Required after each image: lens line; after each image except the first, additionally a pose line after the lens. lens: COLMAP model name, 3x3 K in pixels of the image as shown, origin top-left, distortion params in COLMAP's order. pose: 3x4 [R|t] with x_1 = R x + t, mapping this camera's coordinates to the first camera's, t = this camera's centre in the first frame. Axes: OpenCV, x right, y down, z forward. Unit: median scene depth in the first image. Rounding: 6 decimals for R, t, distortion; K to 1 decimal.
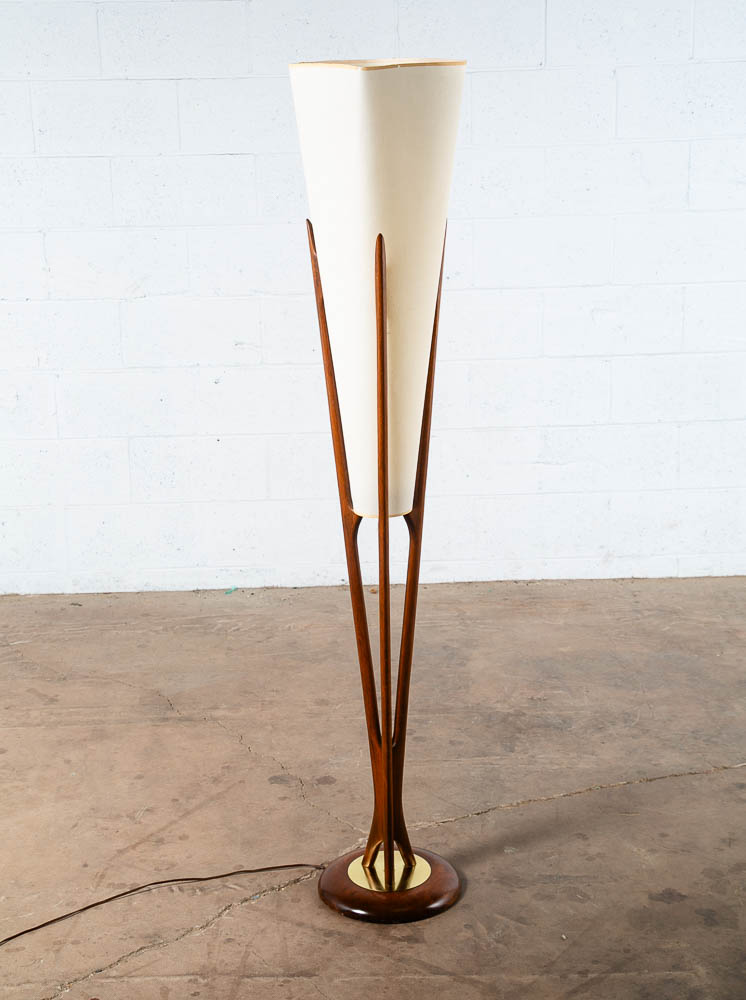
lens RADIAL K [[1655.7, 0, 372.8], [0, 1655.7, 486.0], [0, 0, 1]] dist [0.184021, 0.000000]
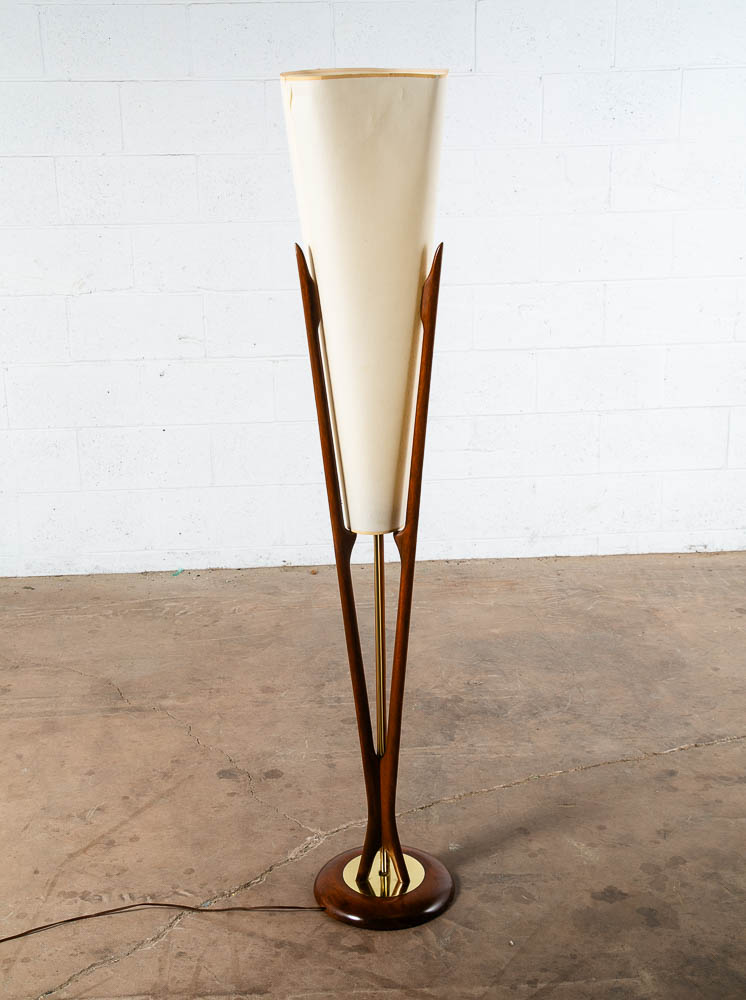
lens RADIAL K [[1444.4, 0, 373.3], [0, 1444.4, 493.8], [0, 0, 1]] dist [0.129646, 0.000000]
pose [[0.998704, -0.007405, 0.050363, -0.009832], [0.005292, 0.999106, 0.041949, -0.032126], [-0.050628, -0.041628, 0.997850, 0.103209]]
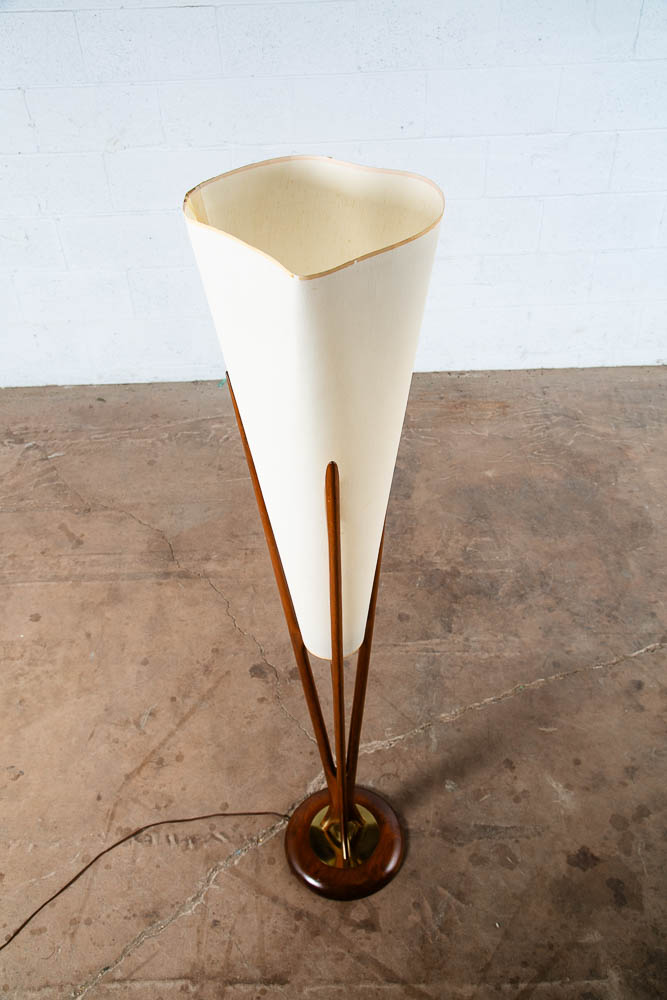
lens RADIAL K [[915.1, 0, 333.0], [0, 915.1, 508.0], [0, 0, 1]] dist [-0.030458, 0.090456]
pose [[0.999943, -0.007216, -0.007909, 0.004093], [0.010082, 0.883158, 0.468967, -0.230739], [0.003601, -0.469020, 0.883180, 0.446480]]
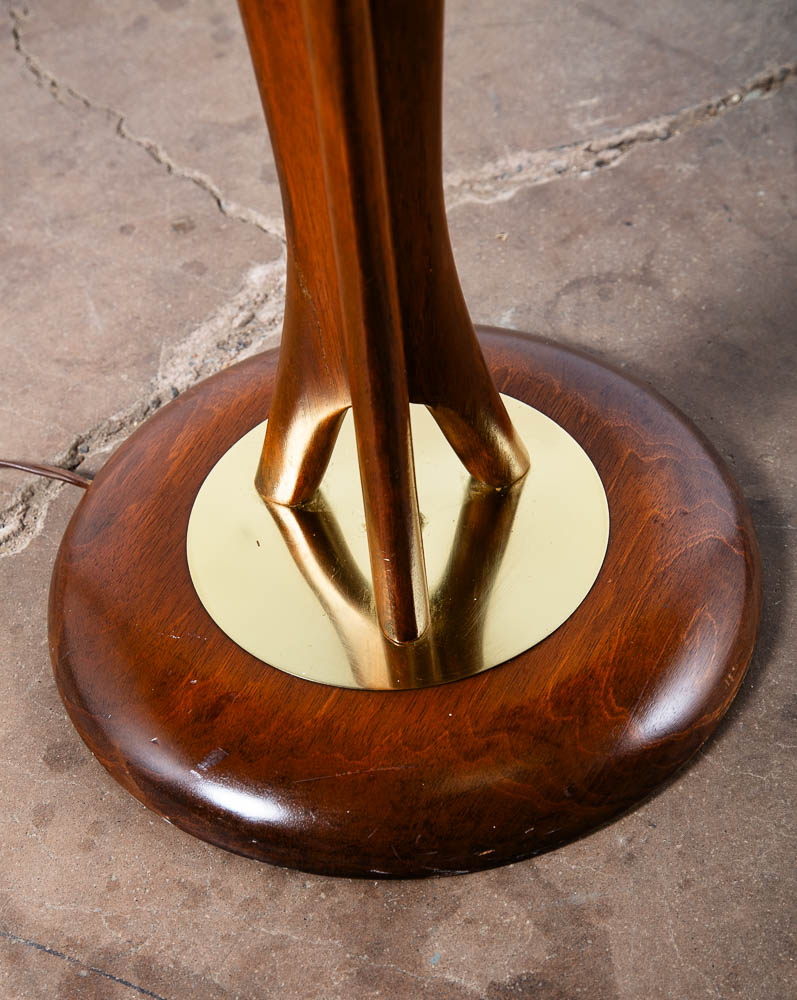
lens RADIAL K [[2150.2, 0, 389.6], [0, 2150.2, 503.9], [0, 0, 1]] dist [0.217479, 0.000000]
pose [[0.997412, -0.070602, -0.013623, 0.010560], [0.067523, 0.854549, 0.514962, 0.080558], [-0.024716, -0.514549, 0.857105, 0.651012]]
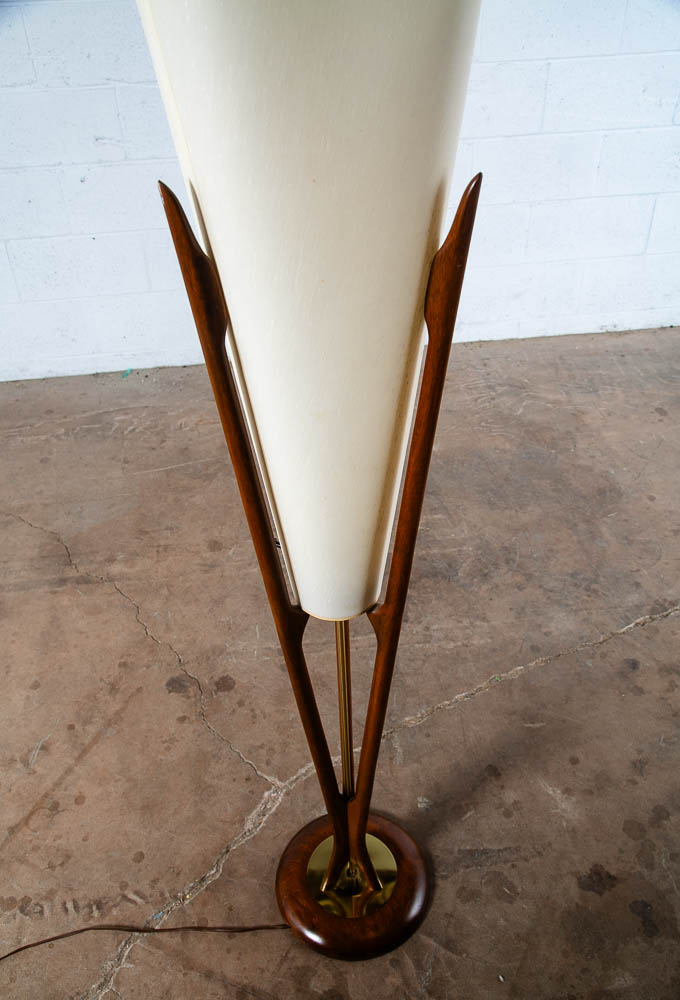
lens RADIAL K [[871.1, 0, 341.9], [0, 871.1, 522.4], [0, 0, 1]] dist [-0.053121, 0.082053]
pose [[0.994352, -0.070220, 0.079587, 0.006292], [0.028585, 0.899326, 0.436345, -0.126290], [-0.102214, -0.431605, 0.896253, 0.545731]]
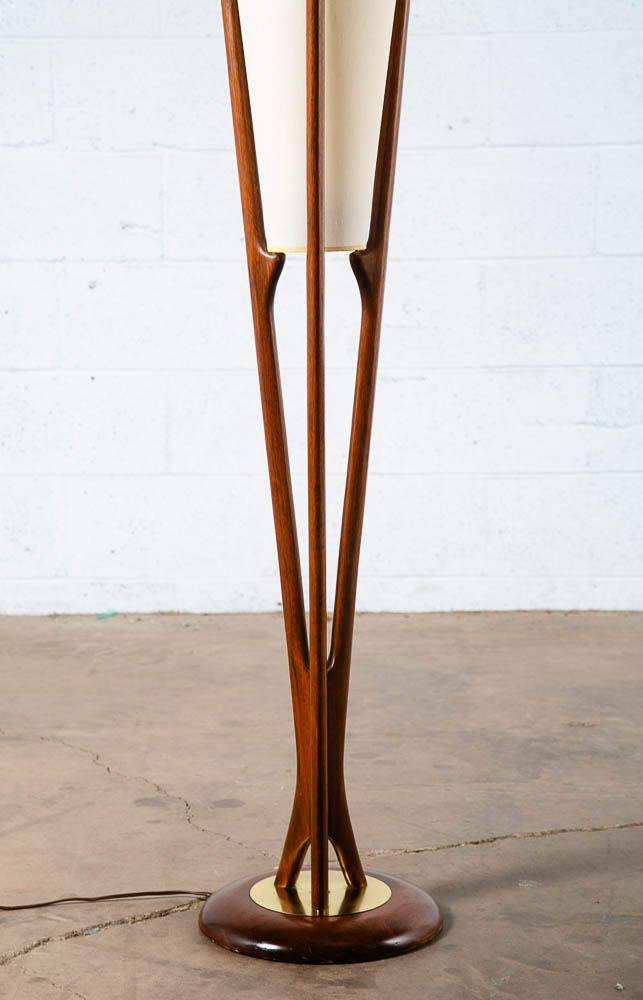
lens RADIAL K [[2255.1, 0, 302.3], [0, 2255.1, 524.8], [0, 0, 1]] dist [0.366438, 0.000000]
pose [[0.999409, 0.019769, -0.028140, 0.019542], [-0.022599, 0.994309, -0.104114, 0.153782], [0.025921, 0.104689, 0.994167, 0.157455]]
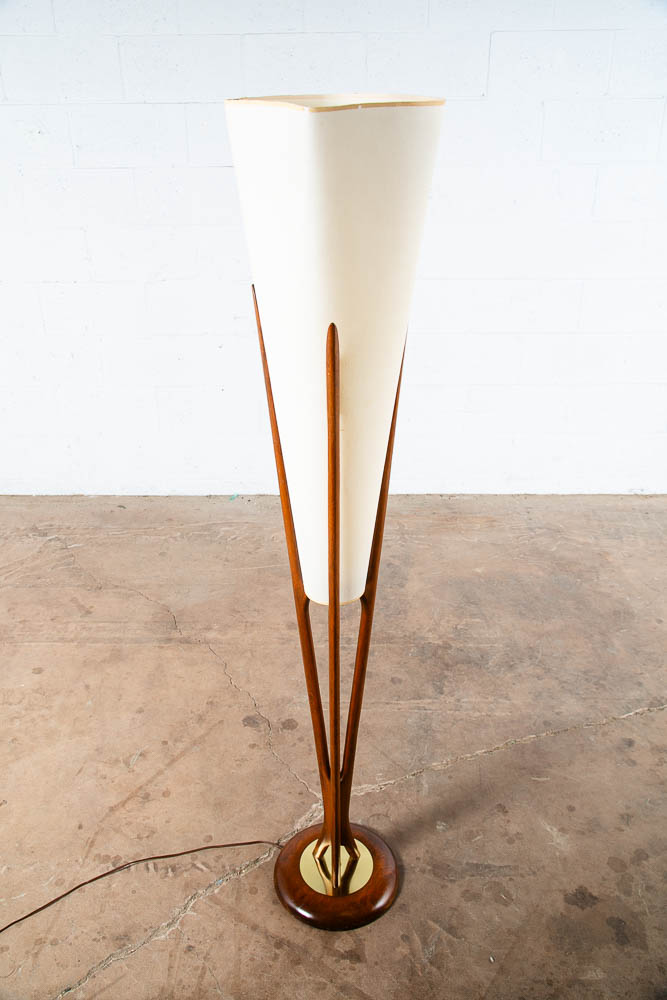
lens RADIAL K [[842.1, 0, 331.3], [0, 842.1, 503.7], [0, 0, 1]] dist [-0.057676, 0.082893]
pose [[0.999599, 0.024613, -0.014034, 0.006934], [-0.021002, 0.976145, 0.216103, -0.109461], [0.019018, -0.215722, 0.976270, 0.414576]]
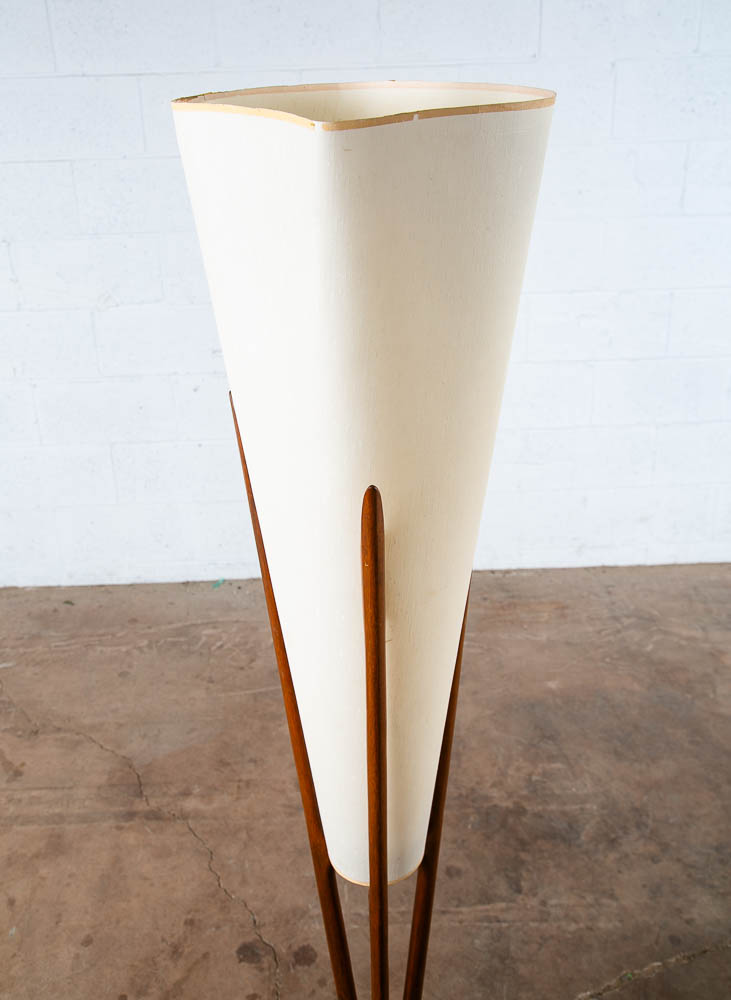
lens RADIAL K [[987.2, 0, 361.8], [0, 987.2, 465.7], [0, 0, 1]] dist [0.002899, 0.000000]
pose [[0.999914, -0.007955, 0.010386, -0.002281], [0.006158, 0.986628, 0.162870, -0.143137], [-0.011543, -0.162792, 0.986593, 0.520224]]
